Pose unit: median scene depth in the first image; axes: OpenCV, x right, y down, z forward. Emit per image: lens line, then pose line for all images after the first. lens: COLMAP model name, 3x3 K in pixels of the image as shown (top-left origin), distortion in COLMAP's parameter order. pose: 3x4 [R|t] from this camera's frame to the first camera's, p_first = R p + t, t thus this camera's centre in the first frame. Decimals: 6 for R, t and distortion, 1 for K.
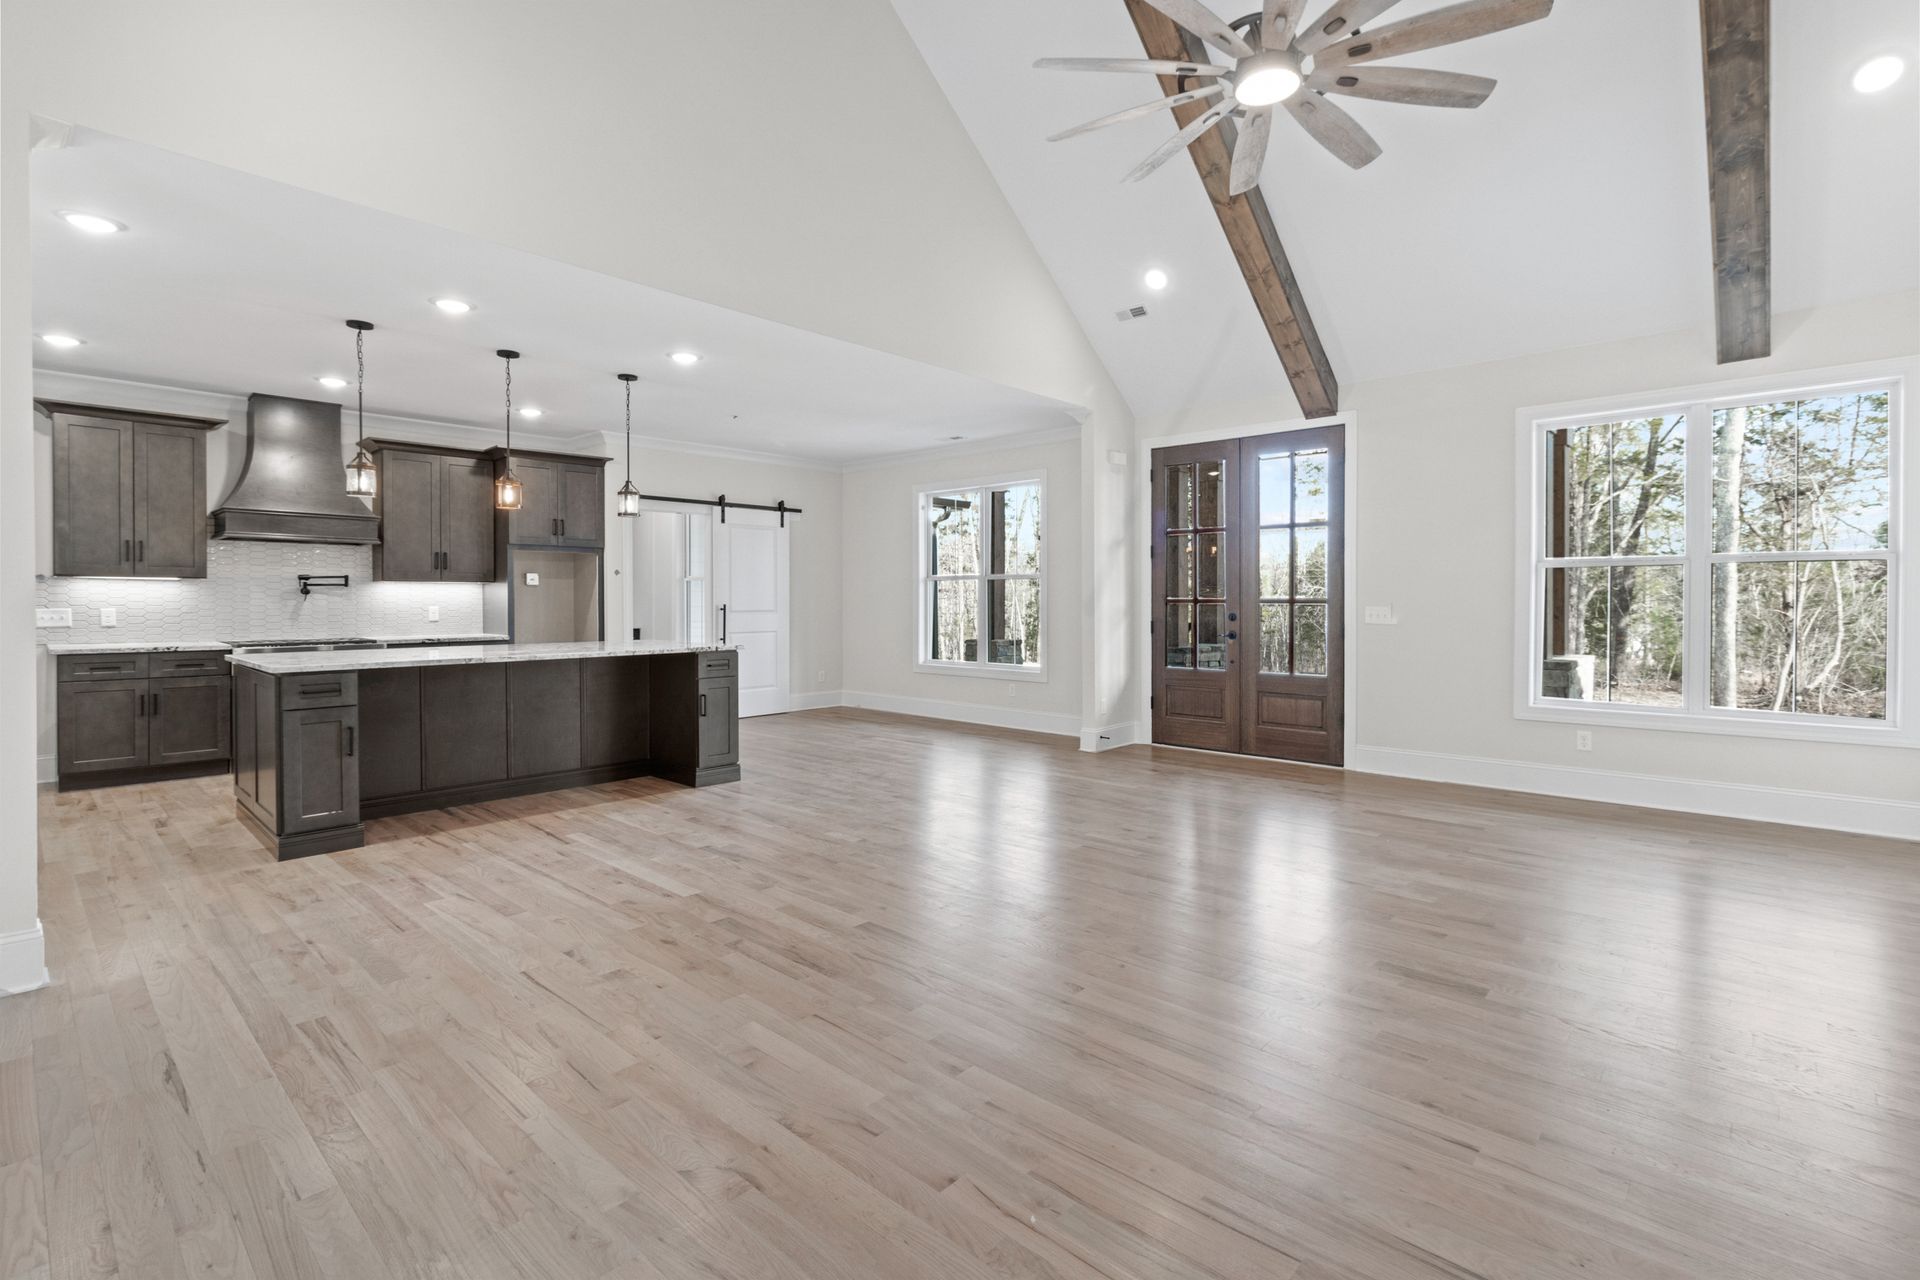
lens RADIAL K [[890.4, 0, 961.1], [0, 890.4, 611.9], [0, 0, 1]] dist [0.002250, 0.000901]
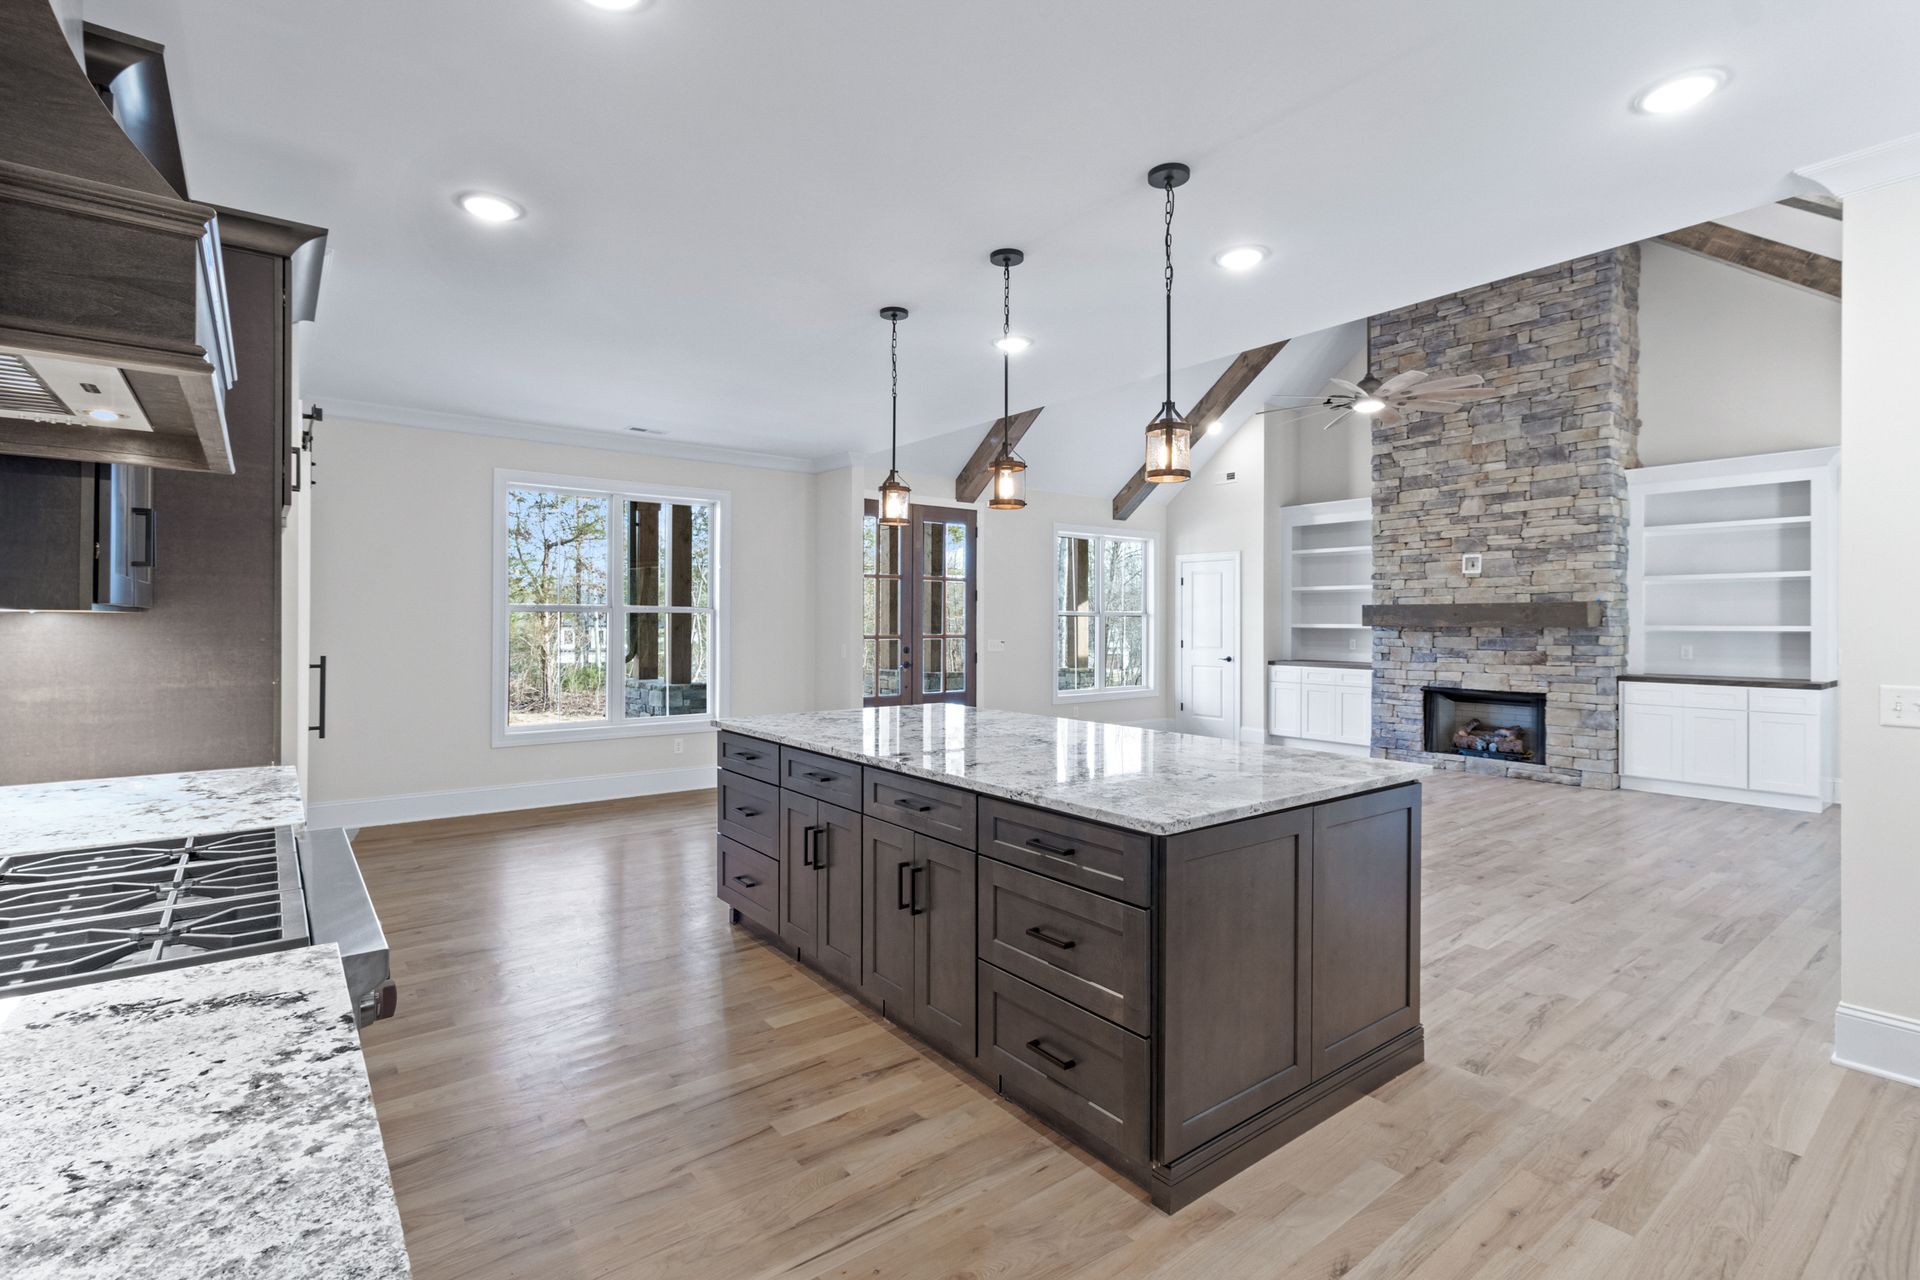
lens RADIAL K [[890.4, 0, 966.1], [0, 890.4, 623.8], [0, 0, 1]] dist [0.002250, 0.000901]
pose [[0.152392, -0.000248, 0.988320, -1.831817], [0.009254, 0.999956, -0.001176, -0.057397], [-0.988277, 0.009325, 0.152388, 1.534732]]
